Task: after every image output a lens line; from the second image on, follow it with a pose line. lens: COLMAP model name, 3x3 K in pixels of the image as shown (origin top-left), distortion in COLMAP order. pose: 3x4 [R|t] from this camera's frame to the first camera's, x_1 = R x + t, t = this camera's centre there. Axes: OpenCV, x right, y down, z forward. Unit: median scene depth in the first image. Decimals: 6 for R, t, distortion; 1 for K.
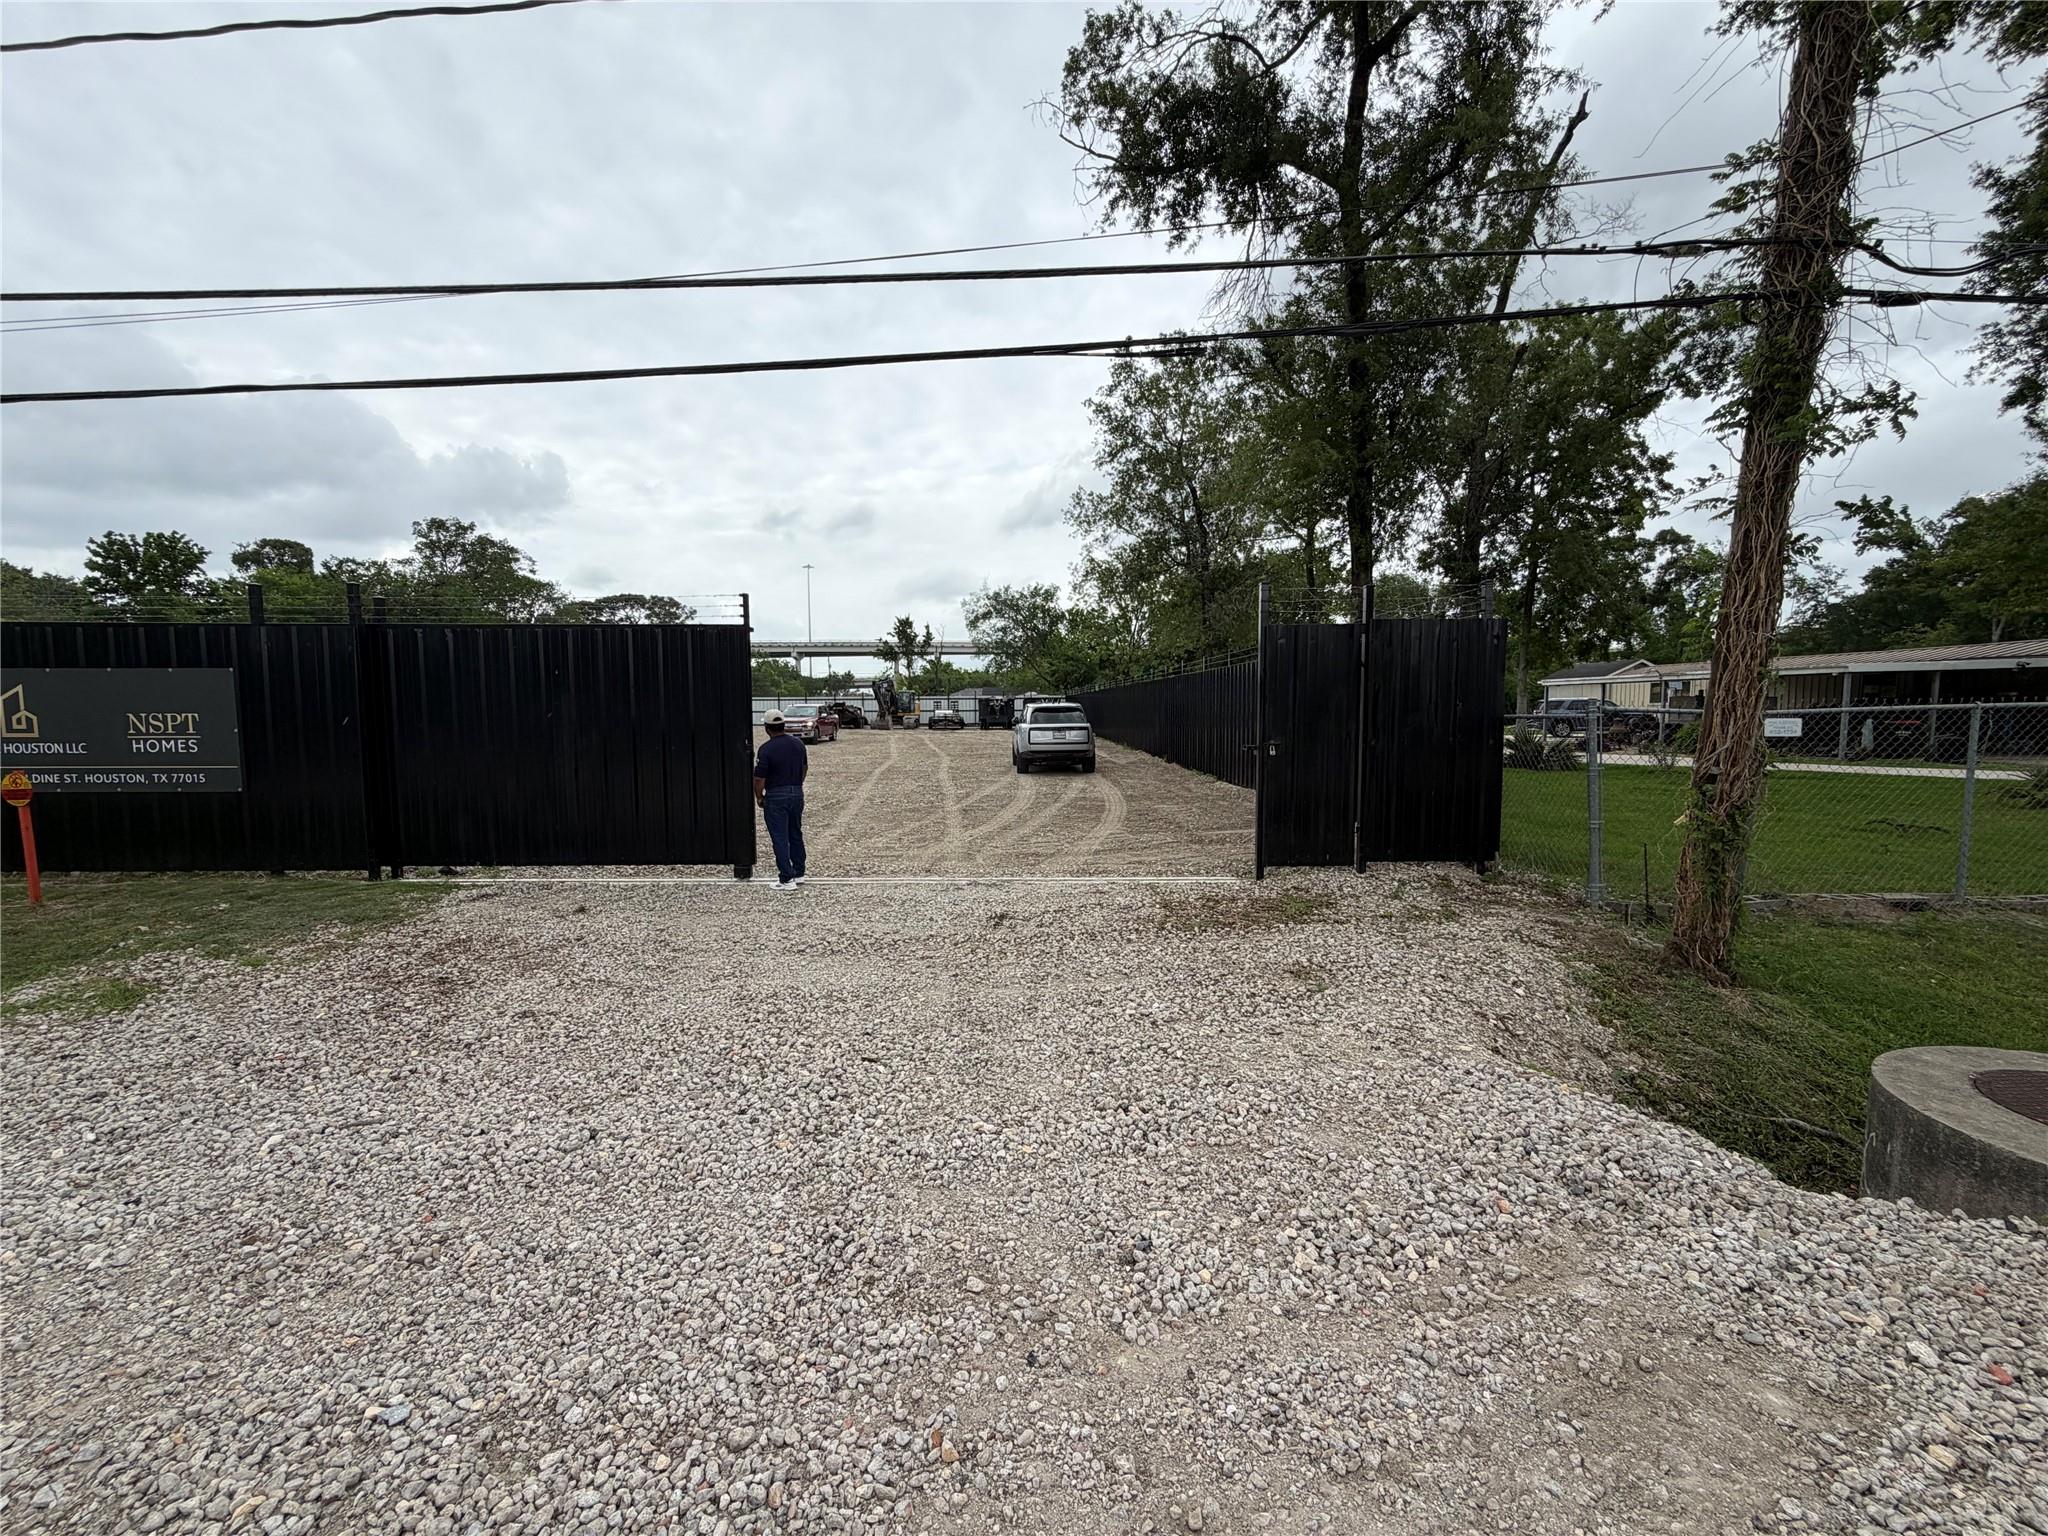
lens RADIAL K [[798.9, 0, 1024.0], [0, 798.9, 768.0], [0, 0, 1]] dist [-0.000186, -0.000160]
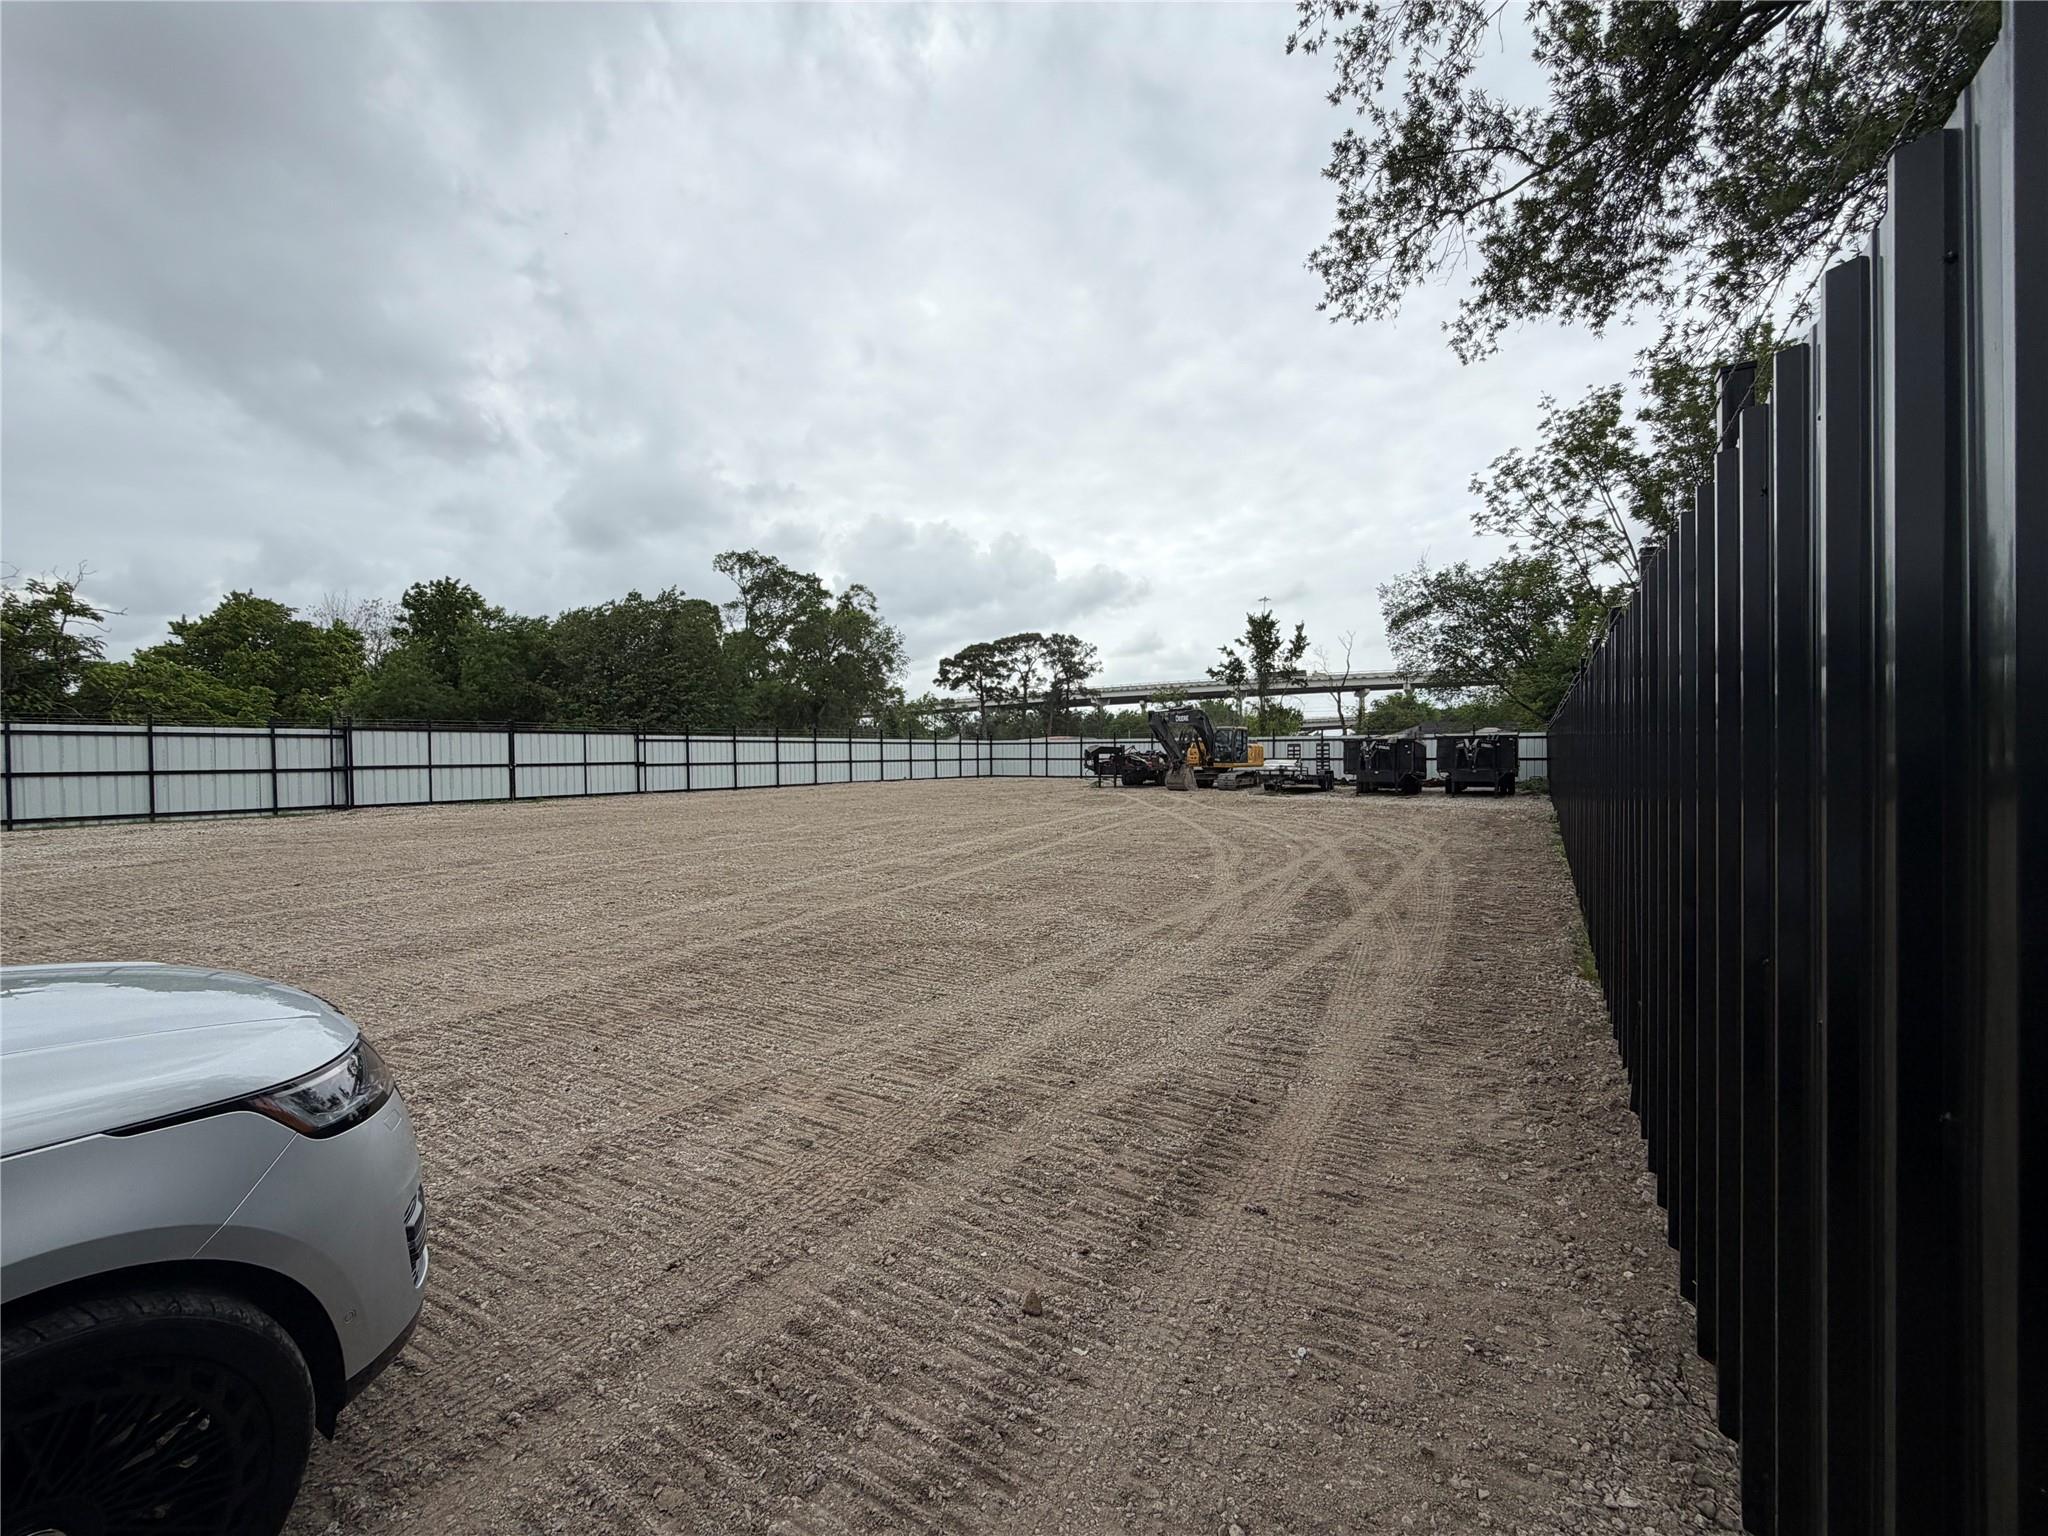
lens RADIAL K [[815.5, 0, 1024.0], [0, 815.5, 768.0], [0, 0, 1]] dist [-0.000209, -0.000051]
pose [[0.843316, 0.009932, -0.537327, 0.045316], [-0.039245, 0.998298, -0.043141, -0.027671], [0.535983, 0.057469, 0.842270, 0.333457]]
